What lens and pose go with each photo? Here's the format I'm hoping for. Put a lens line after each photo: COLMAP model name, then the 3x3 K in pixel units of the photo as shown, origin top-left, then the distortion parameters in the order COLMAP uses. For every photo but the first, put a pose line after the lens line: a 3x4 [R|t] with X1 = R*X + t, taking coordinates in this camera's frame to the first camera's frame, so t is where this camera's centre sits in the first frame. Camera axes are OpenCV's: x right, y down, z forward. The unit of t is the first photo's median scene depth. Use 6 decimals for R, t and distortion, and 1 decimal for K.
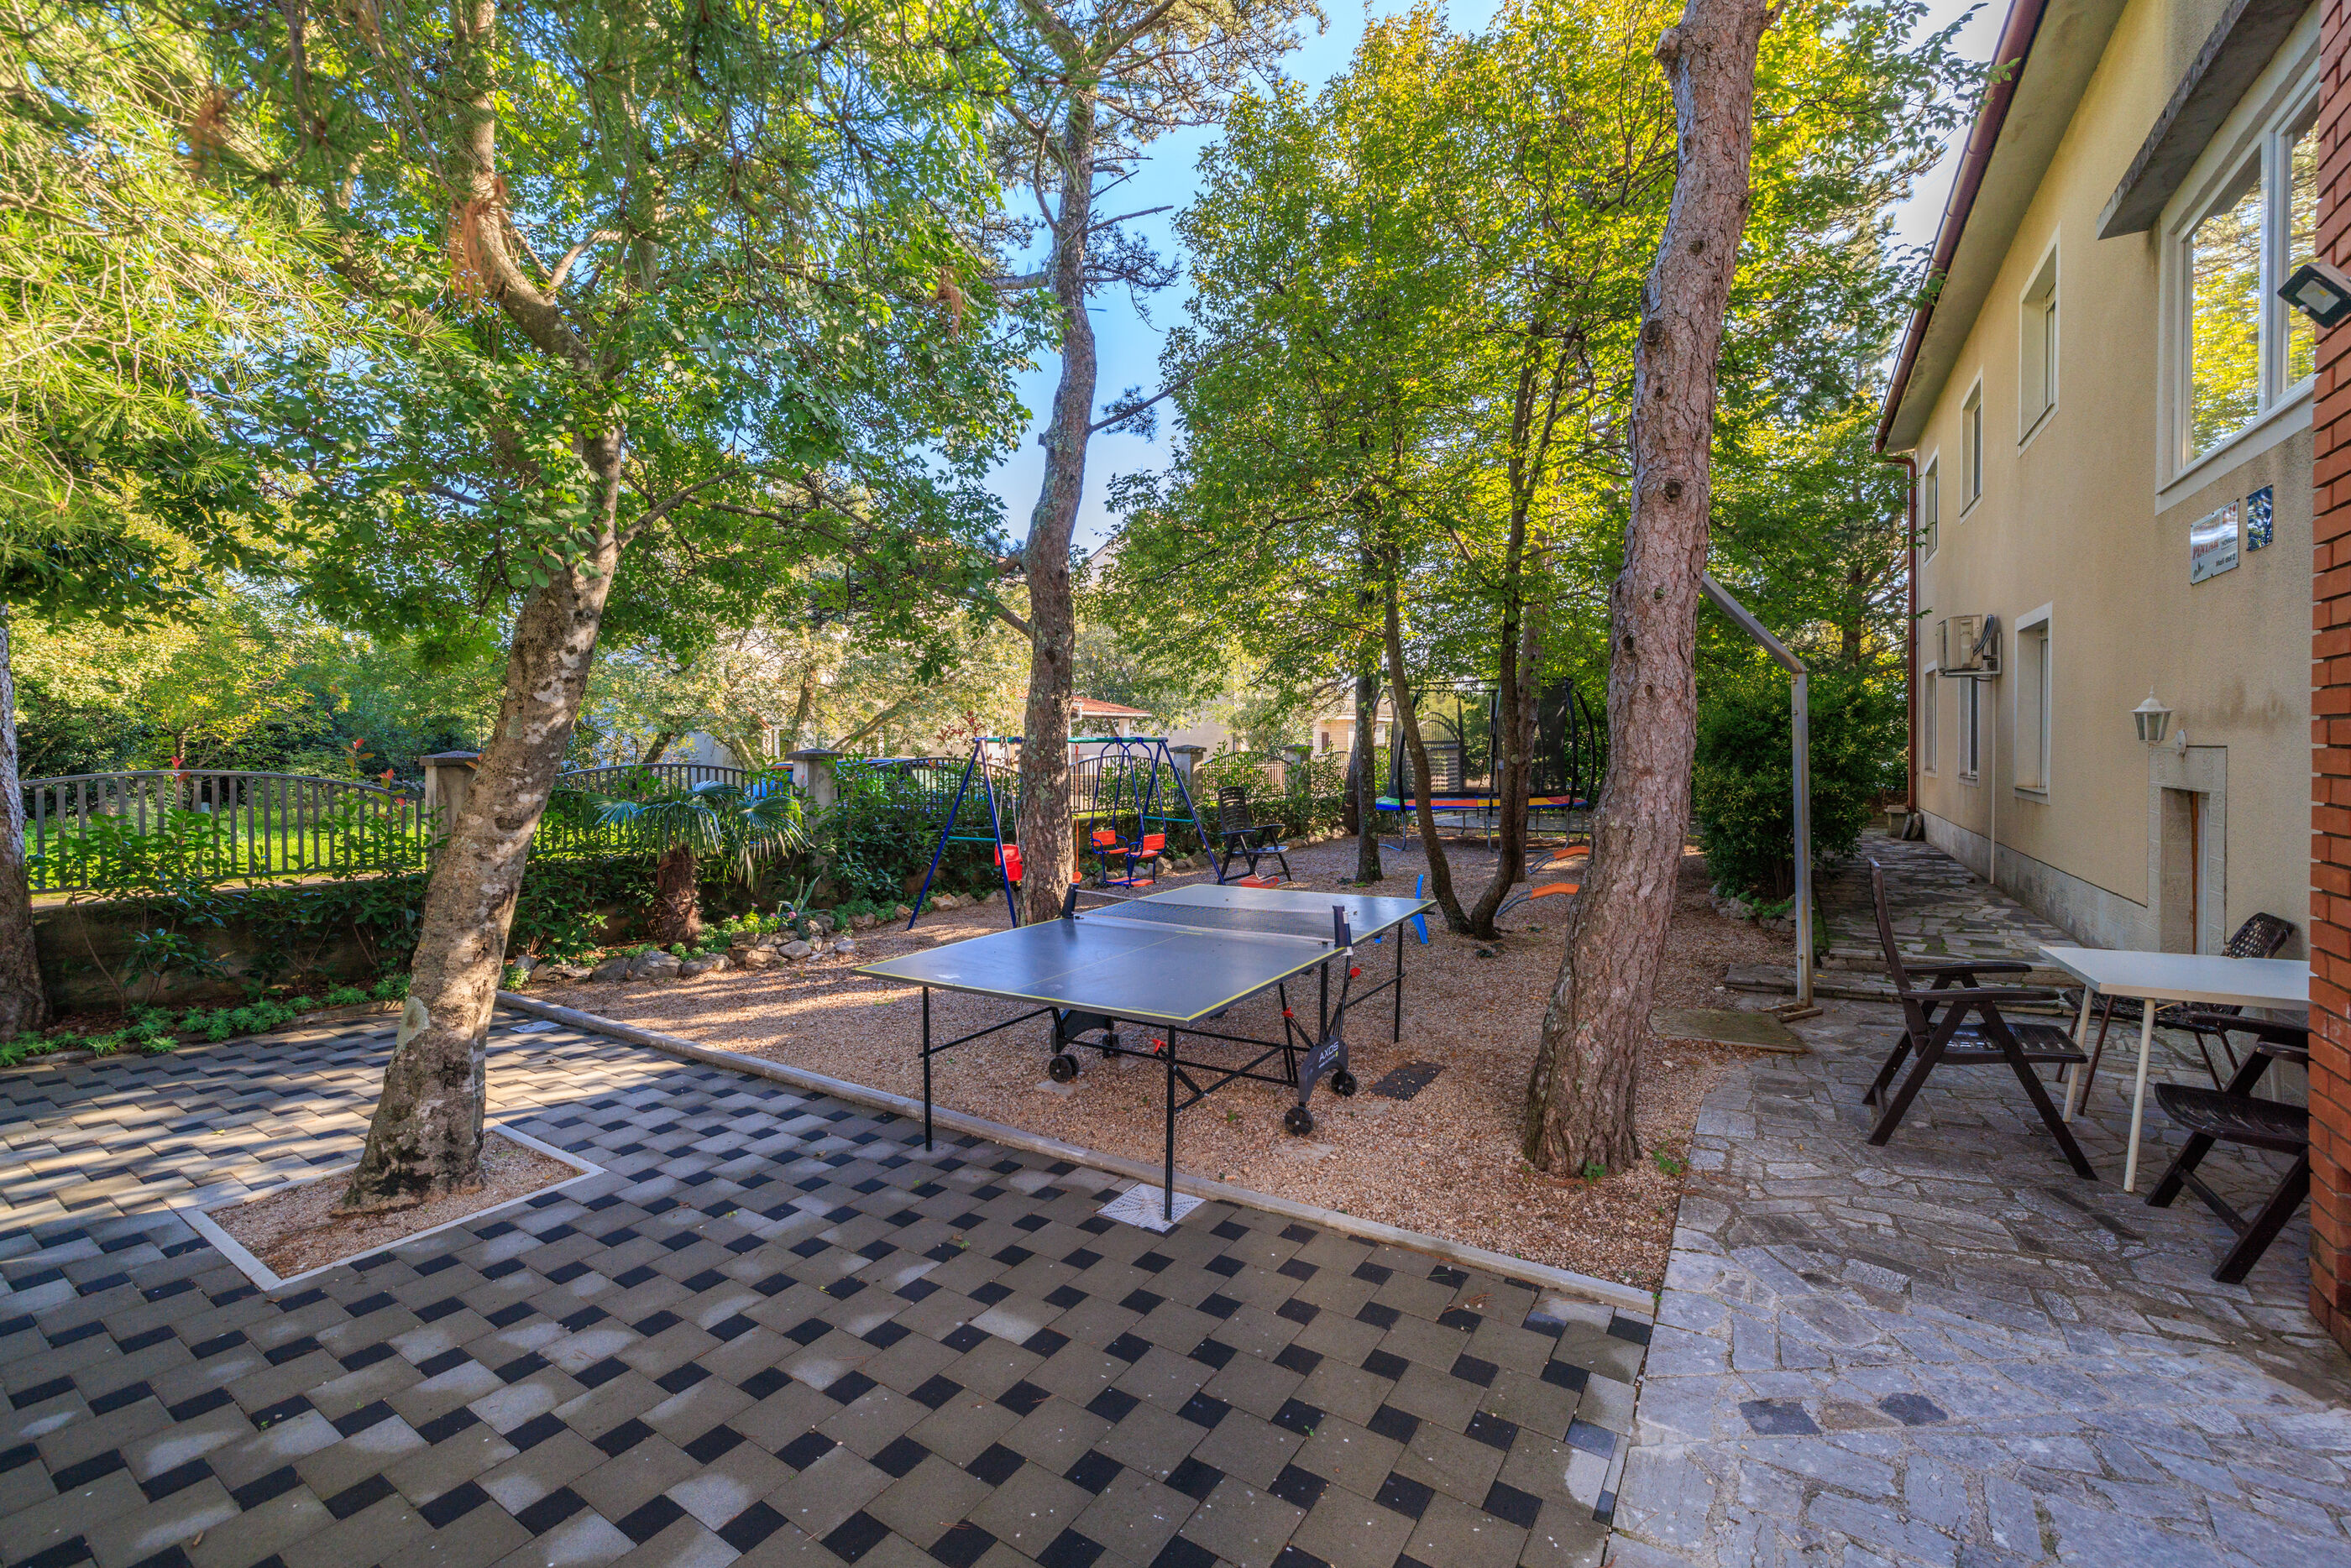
lens RADIAL K [[1021.7, 0, 1175.5], [0, 1021.7, 784.0], [0, 0, 1]] dist [0.000068, -0.000103]
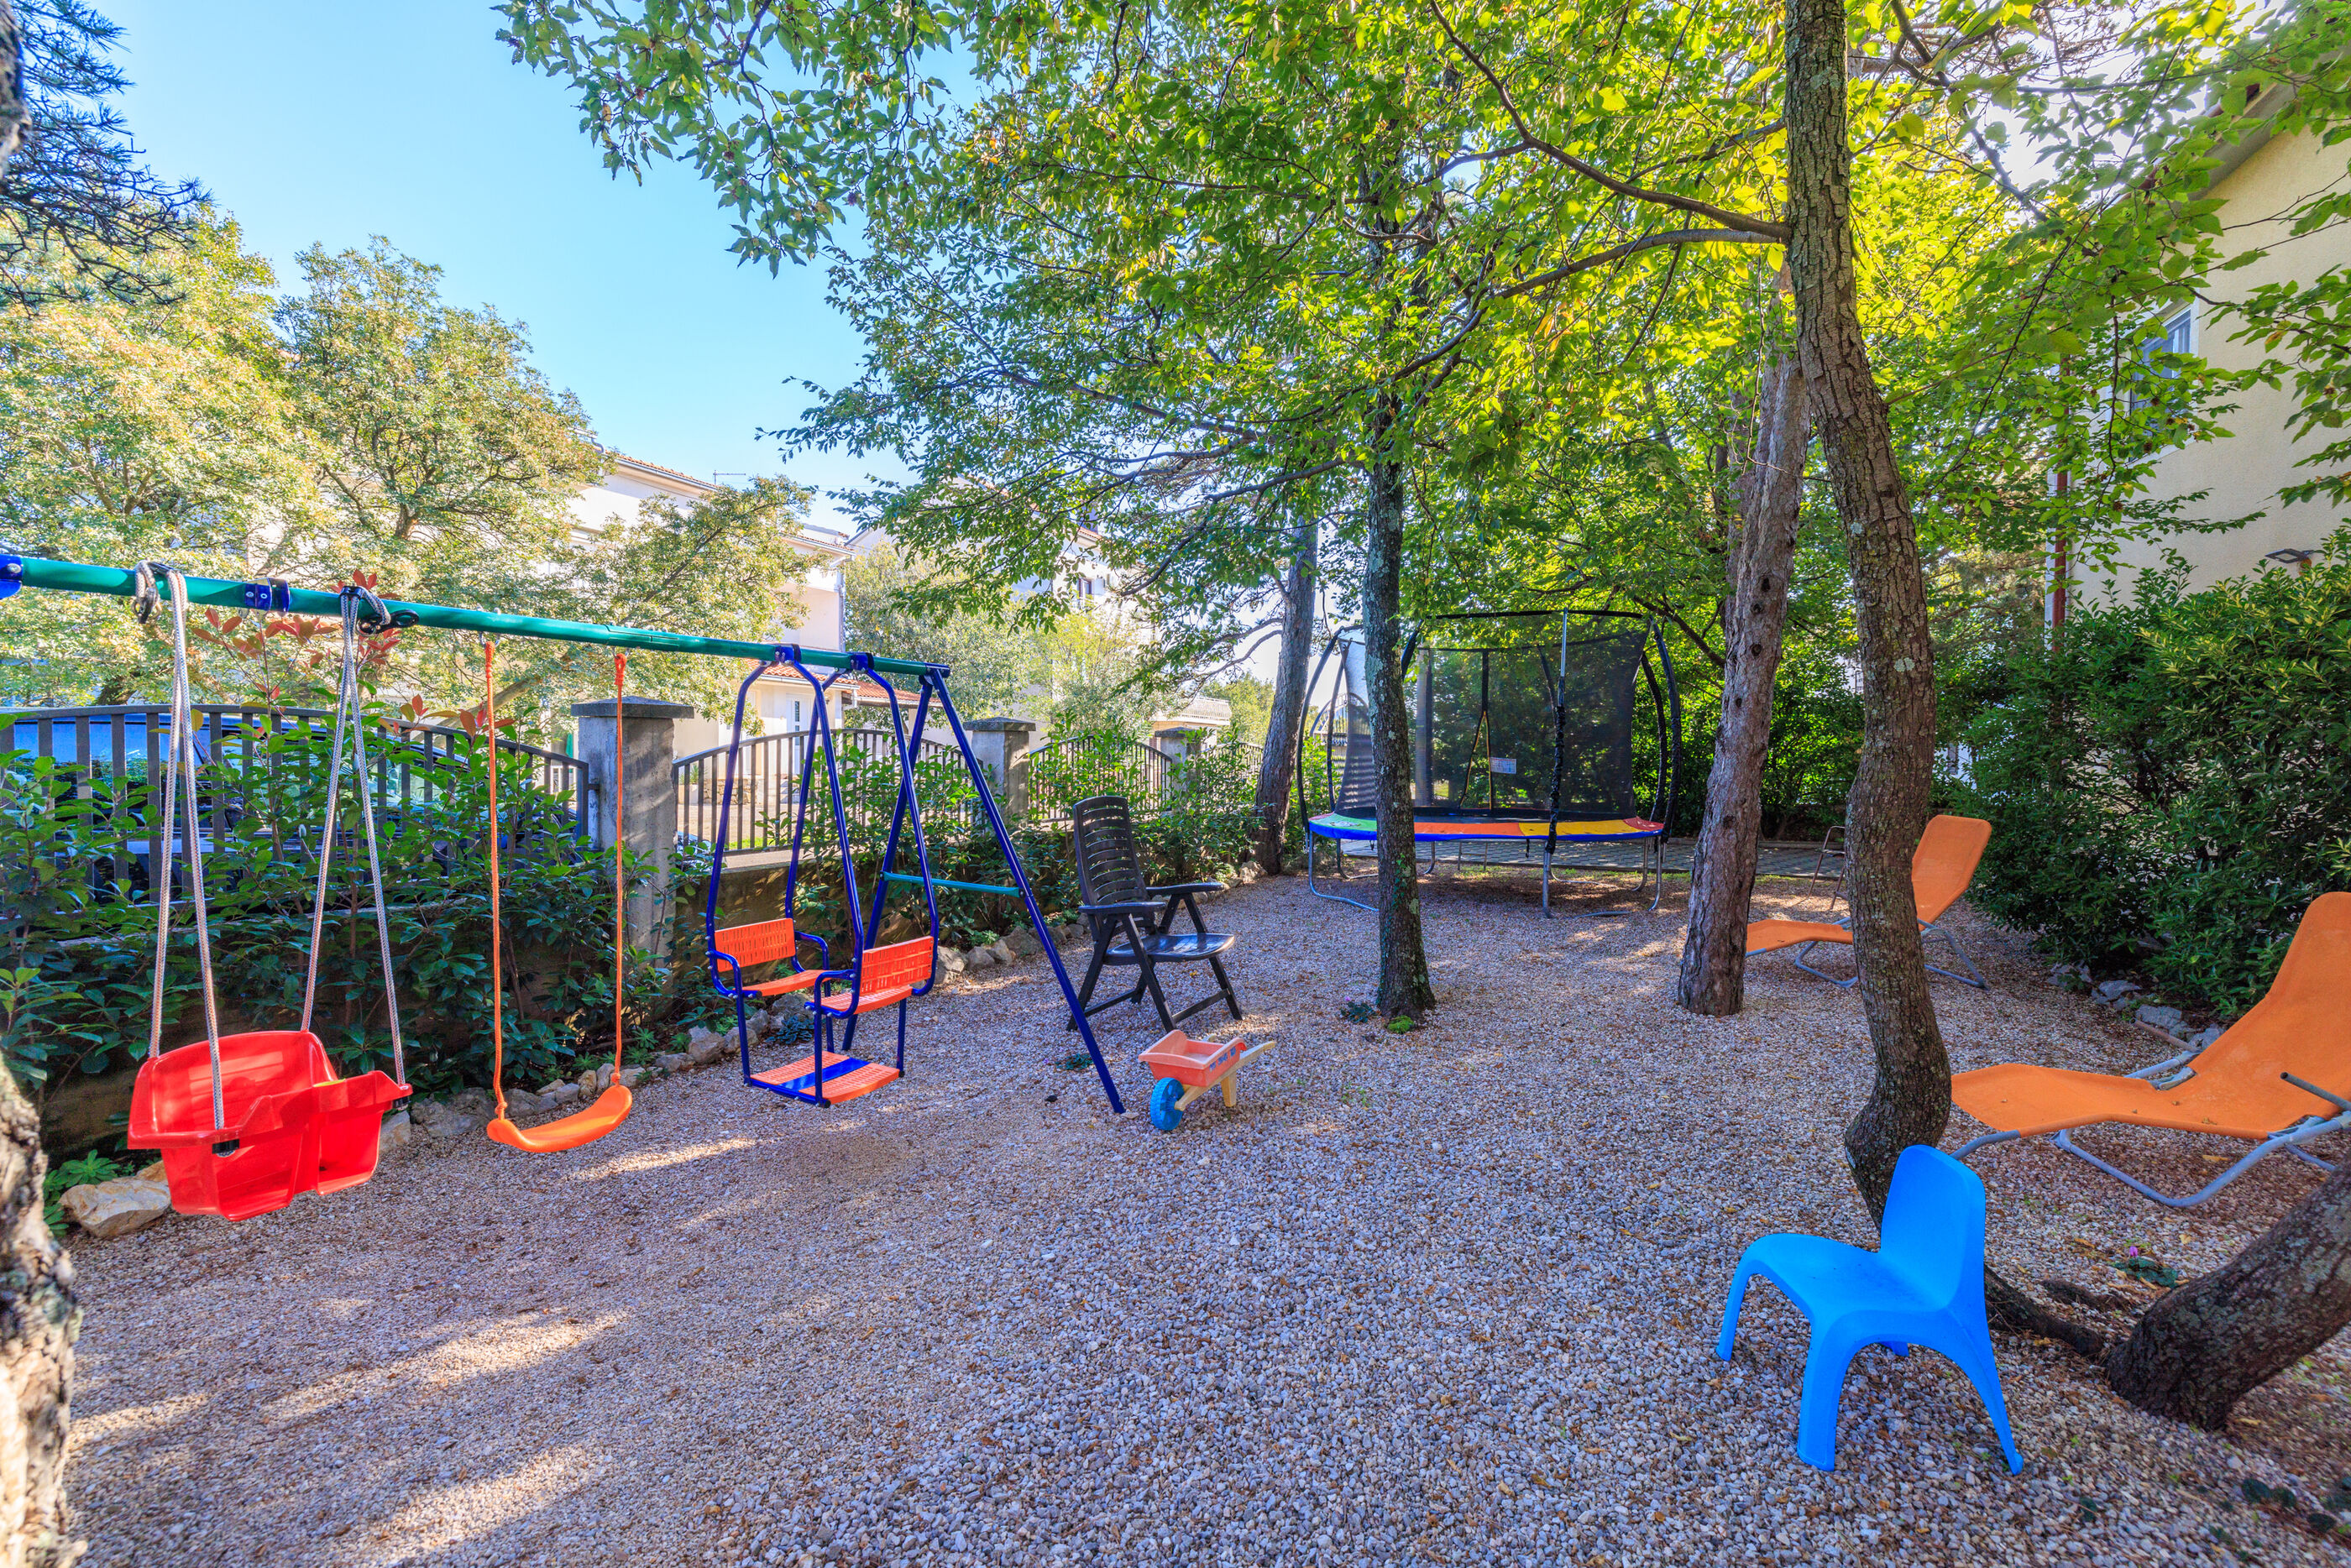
lens RADIAL K [[1021.7, 0, 1175.5], [0, 1021.7, 784.0], [0, 0, 1]] dist [0.000068, -0.000103]
pose [[0.982561, 0.008743, 0.185734, 0.003722], [-0.007255, 0.999936, -0.008692, 0.000171], [-0.185799, 0.007193, 0.982562, 0.493084]]
